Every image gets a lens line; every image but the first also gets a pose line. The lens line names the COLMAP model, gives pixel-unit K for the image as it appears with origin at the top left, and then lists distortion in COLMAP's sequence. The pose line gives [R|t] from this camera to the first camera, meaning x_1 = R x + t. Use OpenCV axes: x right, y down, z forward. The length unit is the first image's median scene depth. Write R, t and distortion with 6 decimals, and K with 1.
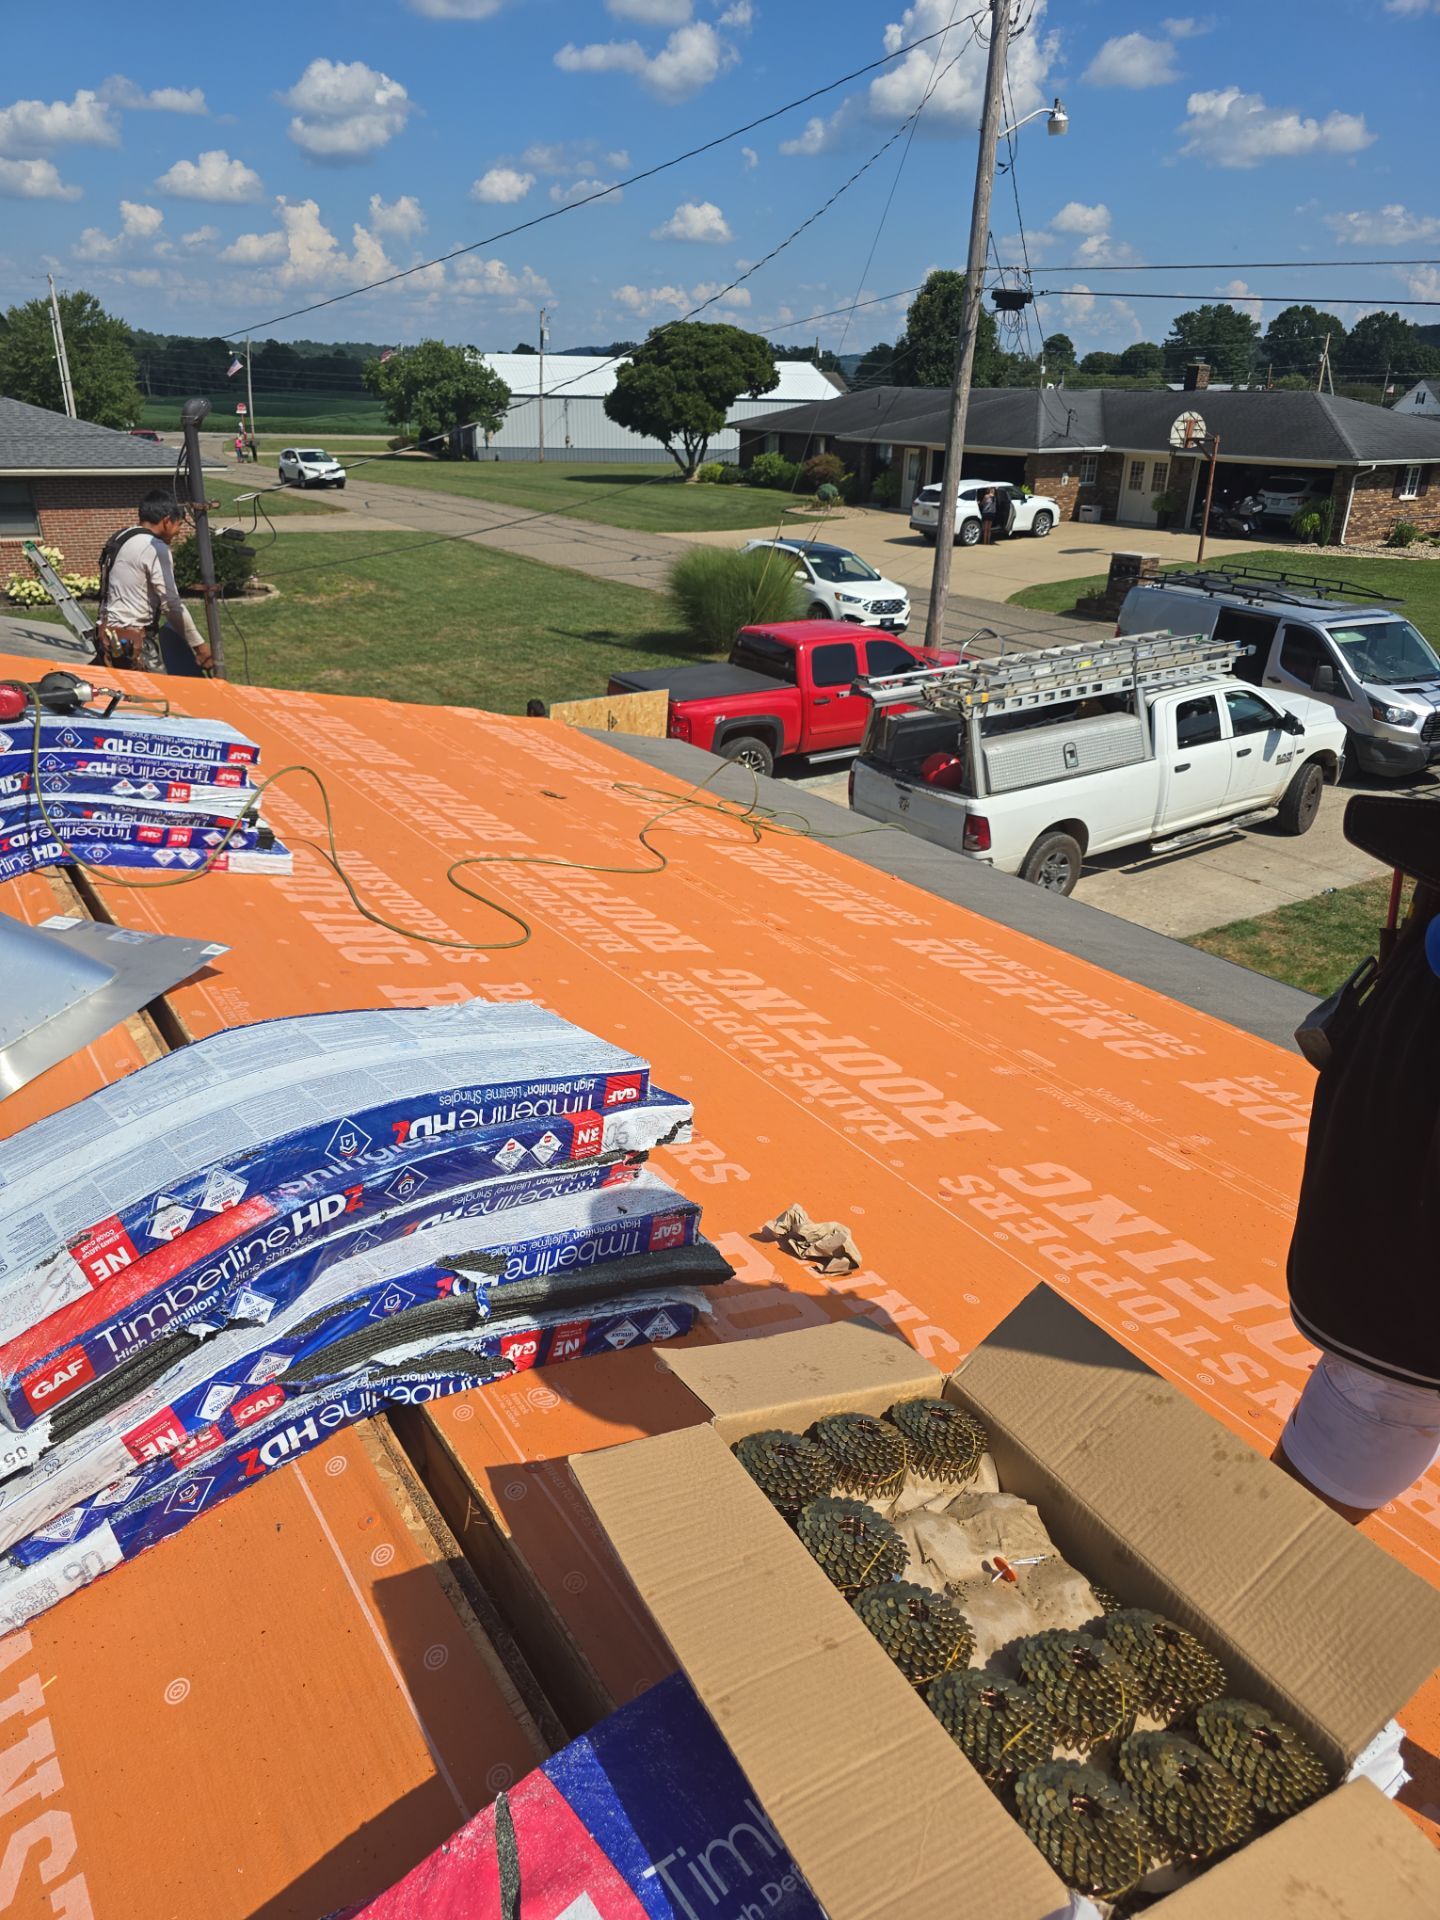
lens RADIAL K [[1281.4, 0, 720.0], [0, 1281.4, 960.0], [0, 0, 1]] dist [0.047085, -0.036241]
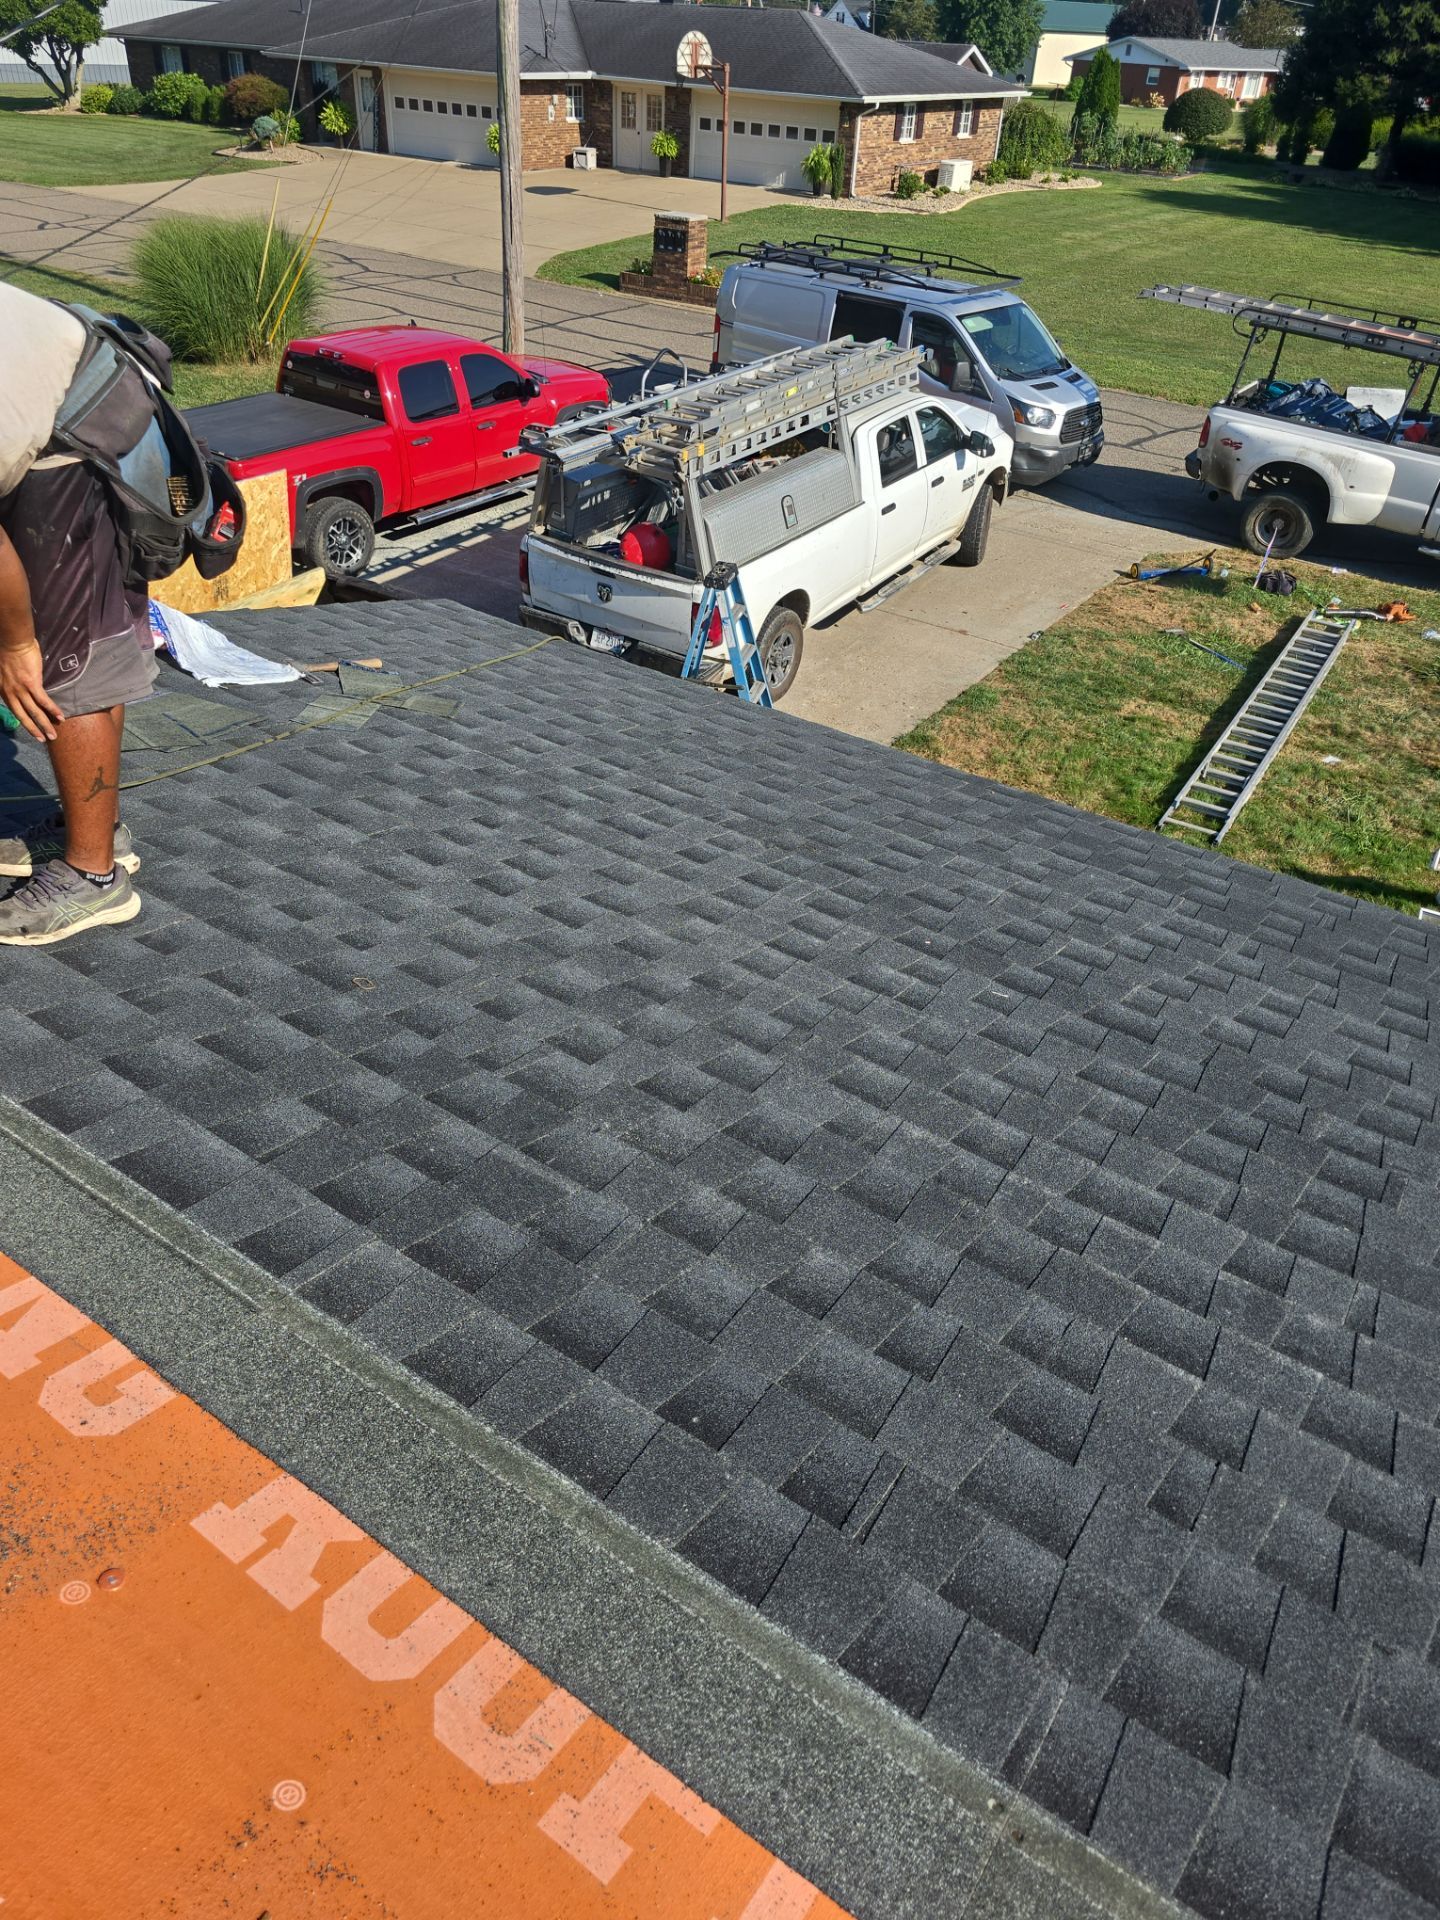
lens RADIAL K [[1338.5, 0, 720.0], [0, 1338.5, 960.0], [0, 0, 1]] dist [0.053478, -0.054209]
pose [[0.929203, -0.191061, 0.316350, -0.058288], [0.122583, 0.966875, 0.223889, -0.049753], [-0.348647, -0.169259, 0.921844, 0.109515]]
